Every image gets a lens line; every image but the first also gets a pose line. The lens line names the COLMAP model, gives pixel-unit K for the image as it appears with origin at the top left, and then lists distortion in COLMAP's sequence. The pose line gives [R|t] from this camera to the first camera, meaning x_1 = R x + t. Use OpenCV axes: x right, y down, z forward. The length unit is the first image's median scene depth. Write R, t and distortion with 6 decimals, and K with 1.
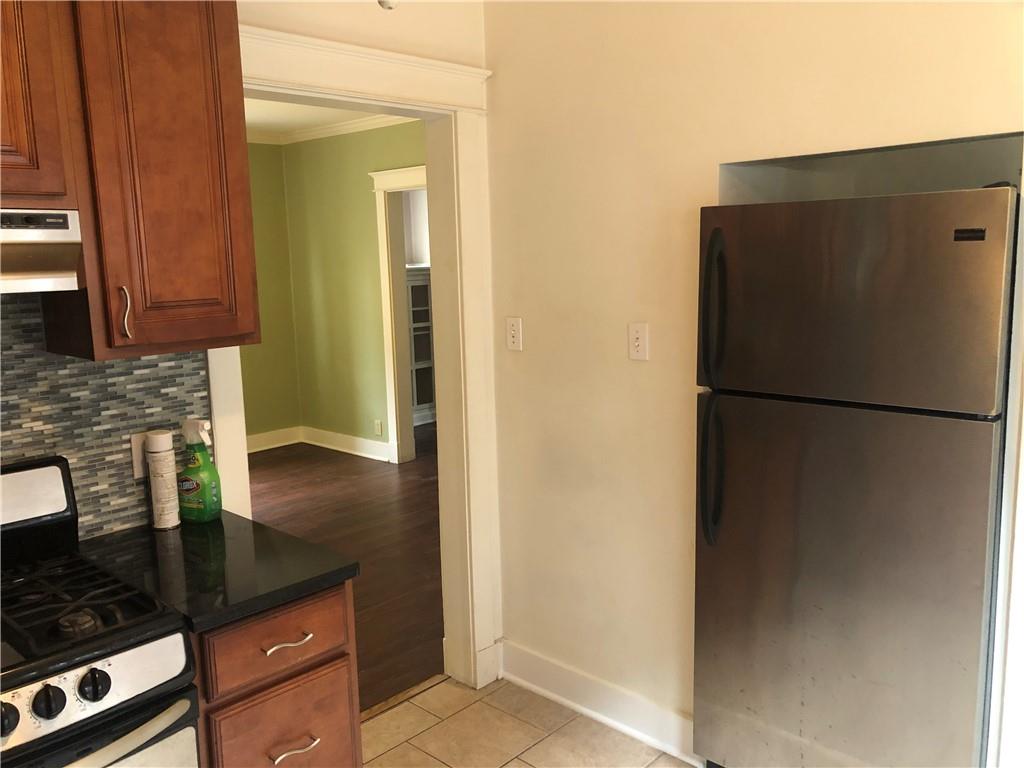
lens RADIAL K [[840.1, 0, 506.1], [0, 840.1, 378.5], [0, 0, 1]] dist [0.014009, -0.002413]
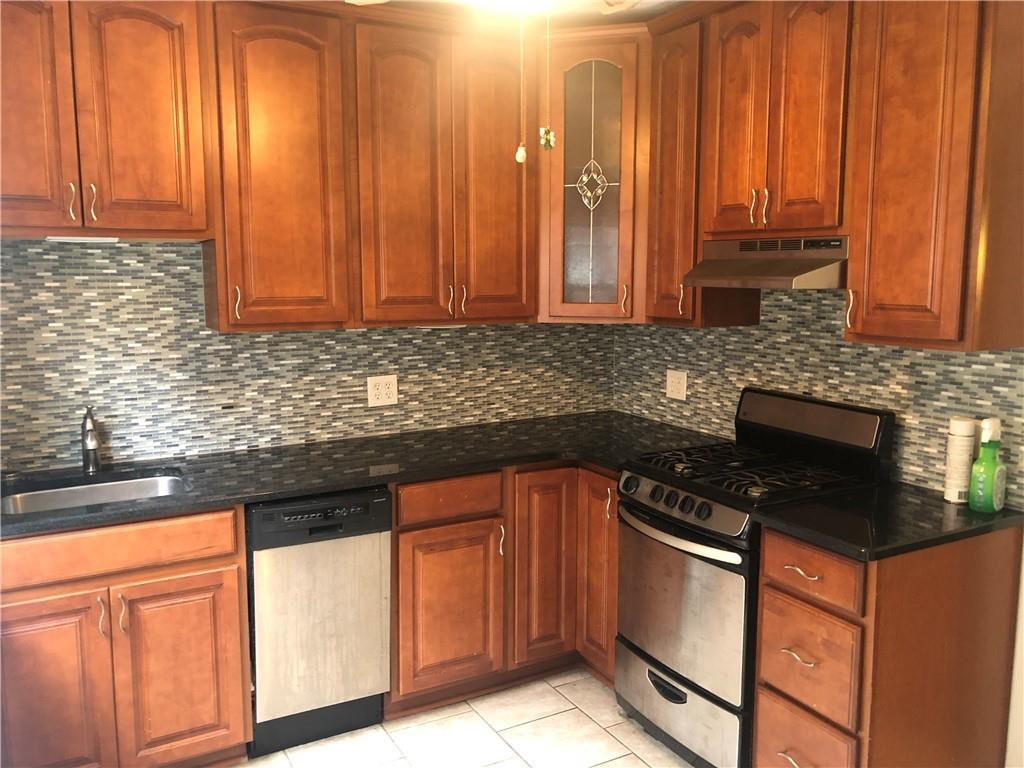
lens RADIAL K [[840.1, 0, 506.1], [0, 840.1, 378.5], [0, 0, 1]] dist [0.014009, -0.002413]
pose [[-0.294097, 0.155746, -0.943001, 0.876514], [-0.132190, 0.970524, 0.201518, -0.144545], [0.946590, 0.183921, -0.264840, 0.719132]]
